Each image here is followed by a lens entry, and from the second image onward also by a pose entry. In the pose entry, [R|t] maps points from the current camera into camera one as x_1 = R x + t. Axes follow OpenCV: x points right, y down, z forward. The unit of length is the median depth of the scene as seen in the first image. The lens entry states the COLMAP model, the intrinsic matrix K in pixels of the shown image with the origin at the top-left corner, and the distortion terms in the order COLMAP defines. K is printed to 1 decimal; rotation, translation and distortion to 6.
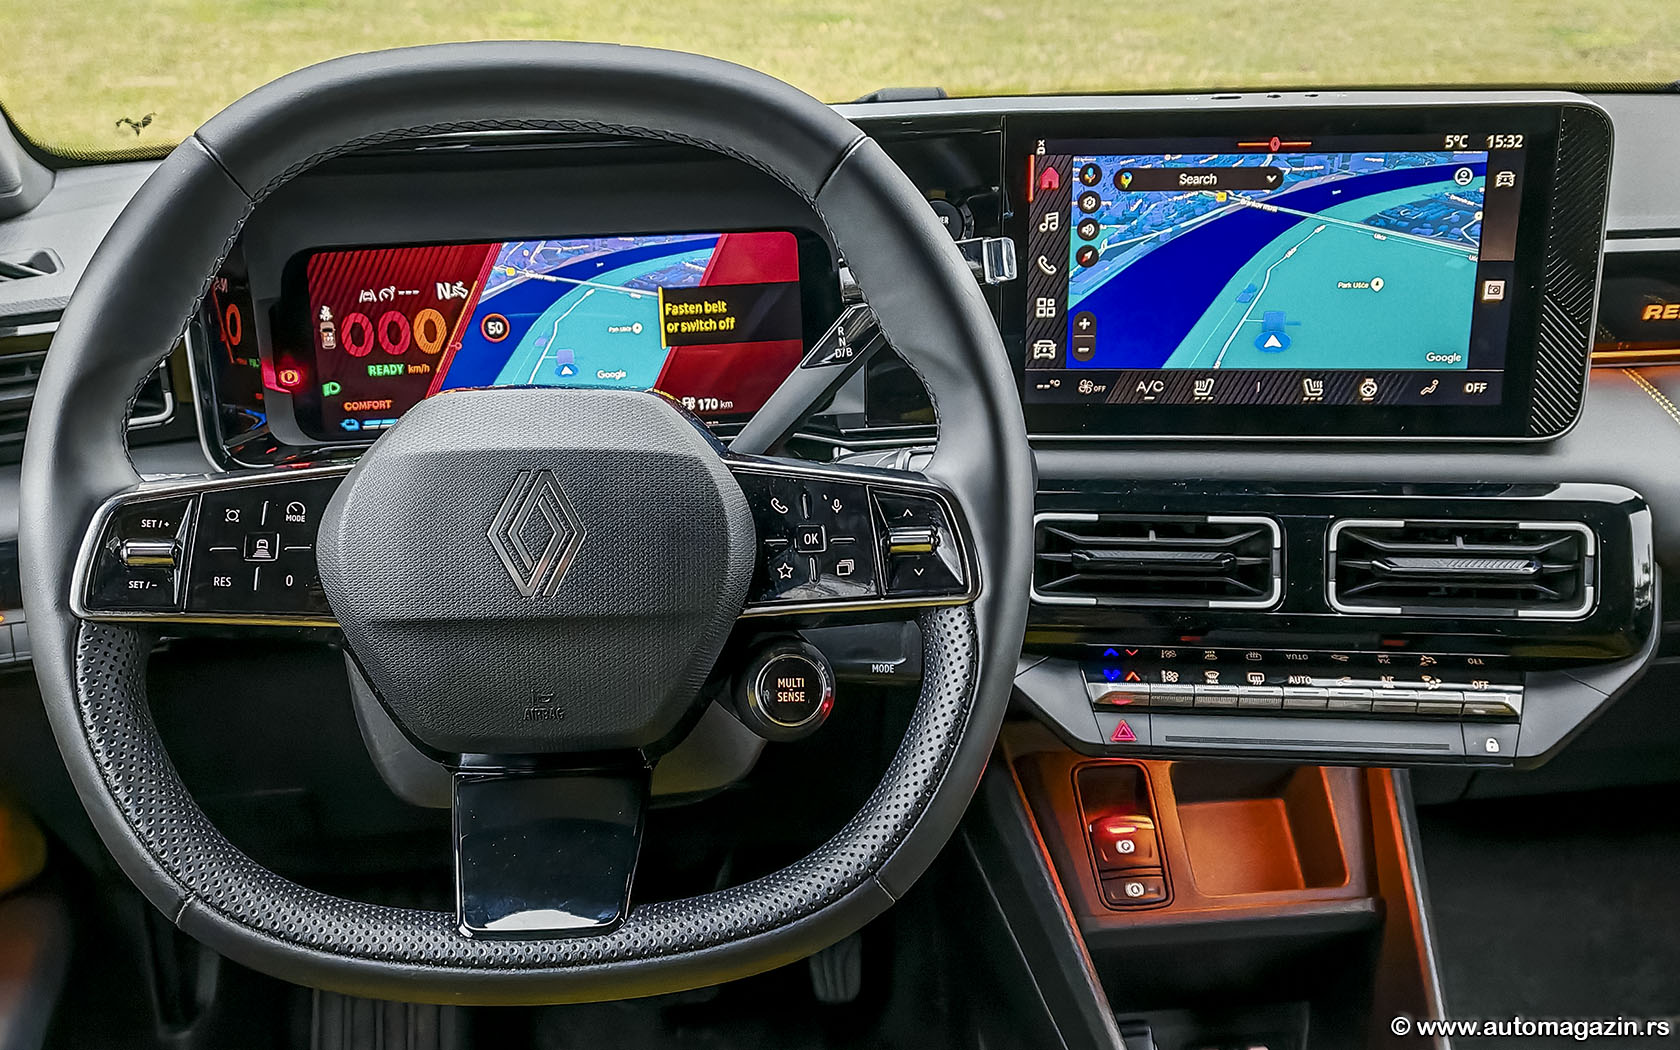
lens RADIAL K [[1702.3, 0, 807.5], [0, 1702.3, 531.3], [0, 0, 1]] dist [0.130417, -0.283239]
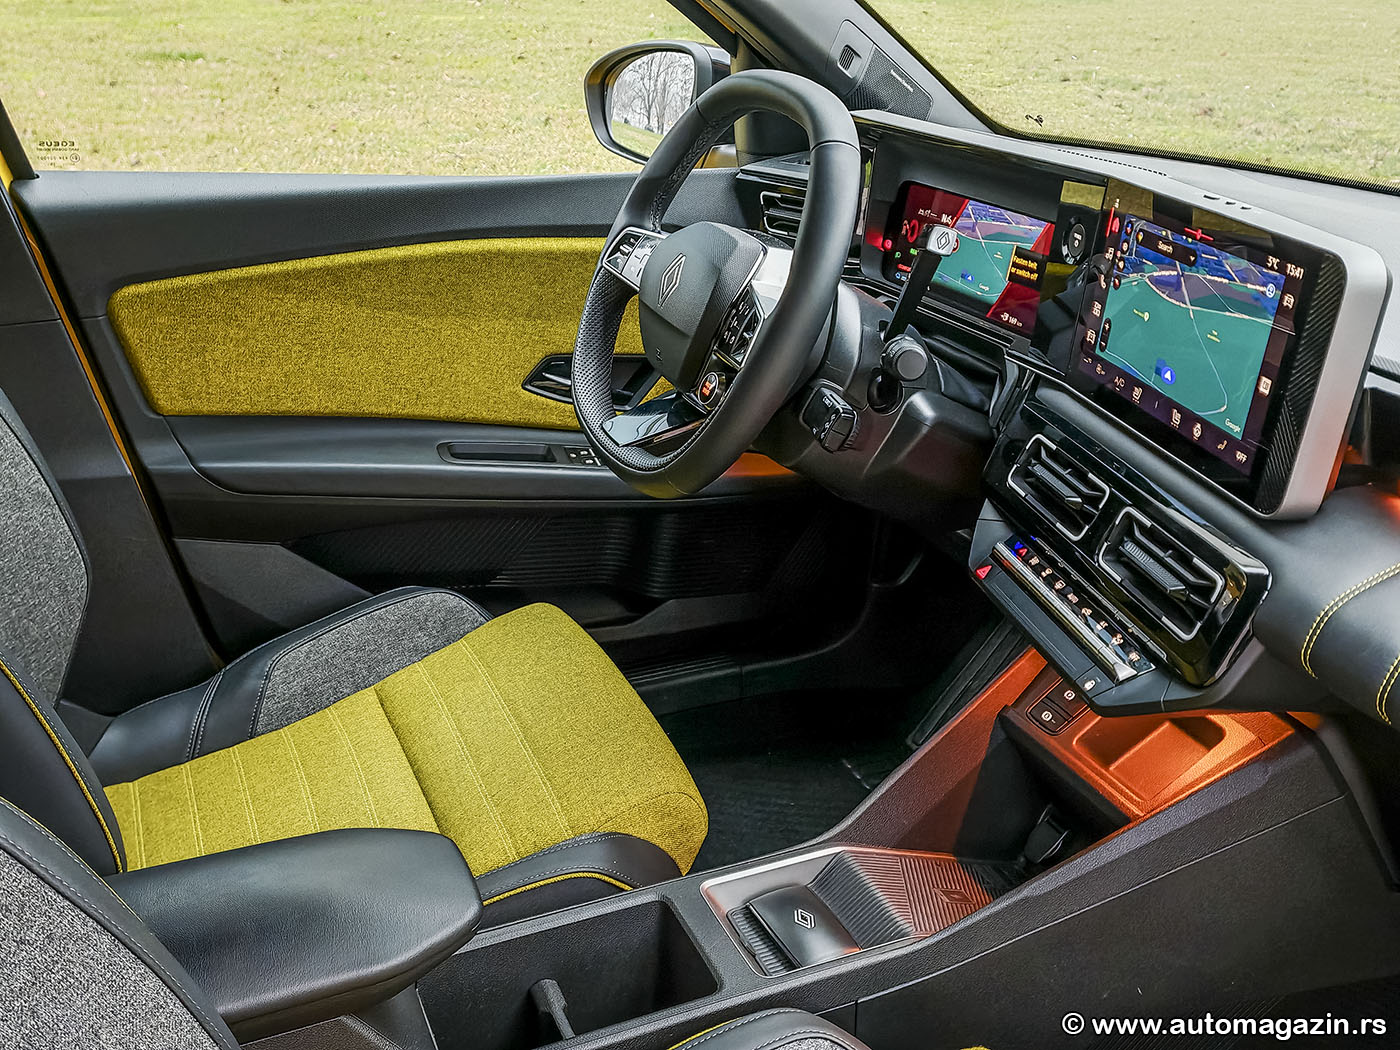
lens RADIAL K [[1360.9, 0, 700.0], [0, 1360.9, 525.0], [0, 0, 1]] dist [0.146516, -0.308854]
pose [[0.308203, 0.407502, -0.859624, 1.168512], [-0.358349, 0.886782, 0.291897, -0.194130], [0.881247, 0.218082, 0.419337, 0.229725]]
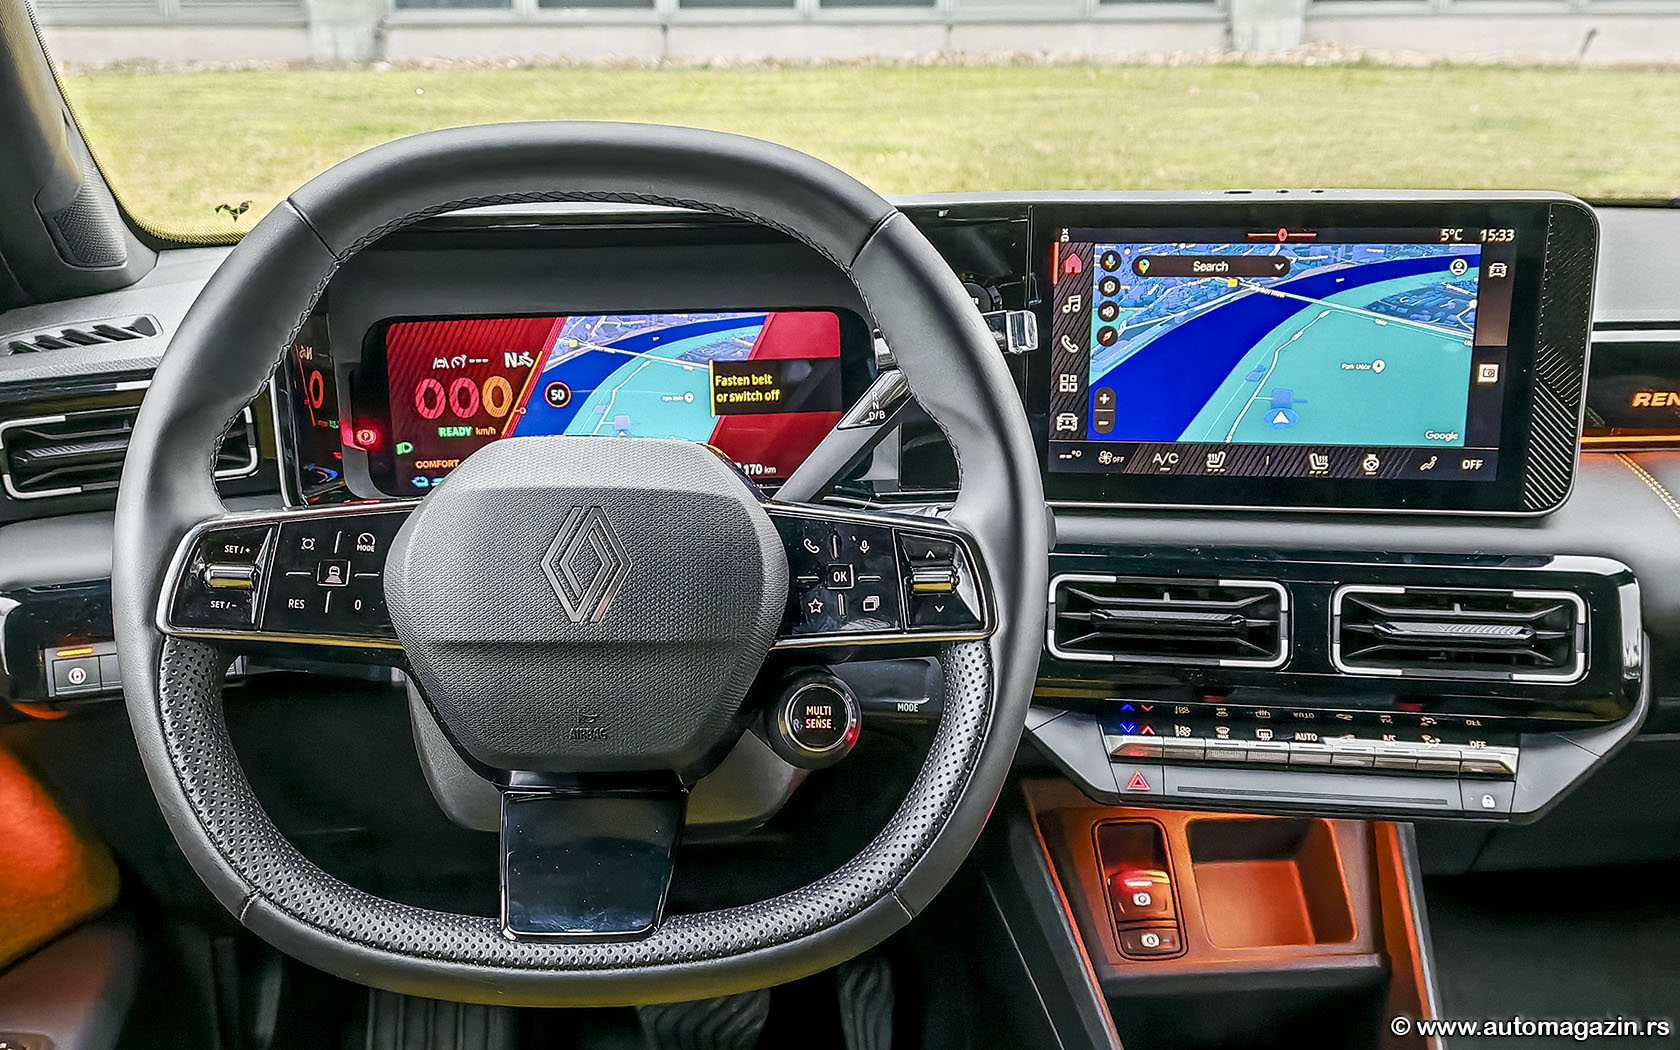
lens RADIAL K [[1637.8, 0, 829.0], [0, 1637.8, 533.8], [0, 0, 1]] dist [0.139155, -0.311210]
pose [[0.999646, 0.018671, -0.018934, 0.010570], [-0.019806, 0.997903, -0.061625, 0.030754], [0.017743, 0.061978, 0.997920, -0.027858]]
